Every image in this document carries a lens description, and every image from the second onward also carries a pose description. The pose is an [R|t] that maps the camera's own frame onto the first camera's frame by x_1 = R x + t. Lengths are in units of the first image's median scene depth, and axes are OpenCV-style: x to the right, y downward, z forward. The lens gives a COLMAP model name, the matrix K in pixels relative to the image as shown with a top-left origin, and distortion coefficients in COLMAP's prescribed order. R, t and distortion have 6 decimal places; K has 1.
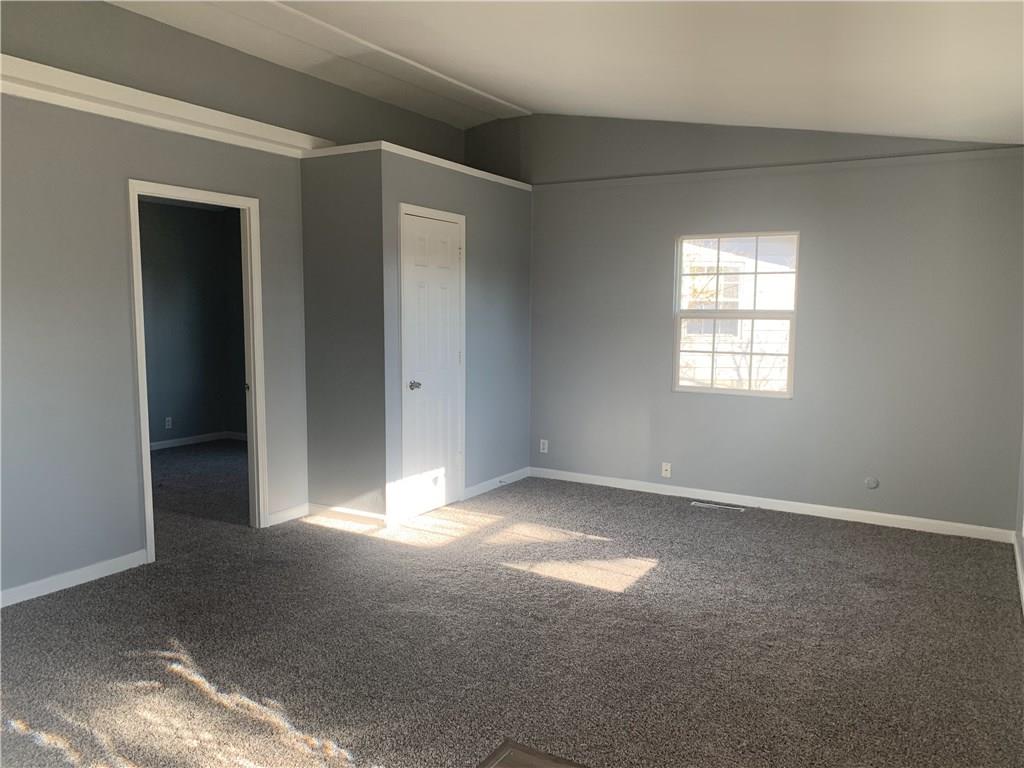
lens RADIAL K [[783.8, 0, 512.0], [0, 783.8, 384.0], [0, 0, 1]] dist [0.006006, 0.005718]
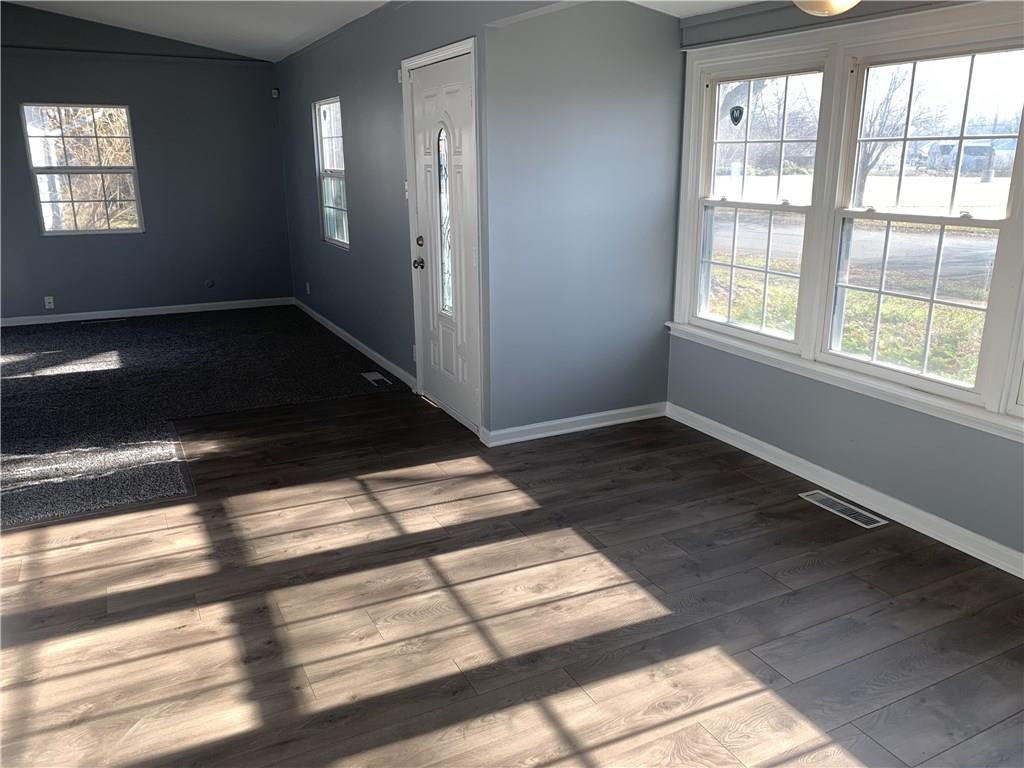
lens RADIAL K [[783.8, 0, 512.0], [0, 783.8, 384.0], [0, 0, 1]] dist [0.006006, 0.005718]
pose [[0.524913, -0.247858, 0.814268, -0.479298], [0.094041, 0.967693, 0.233937, 0.014133], [-0.845945, -0.046223, 0.531263, -0.283890]]
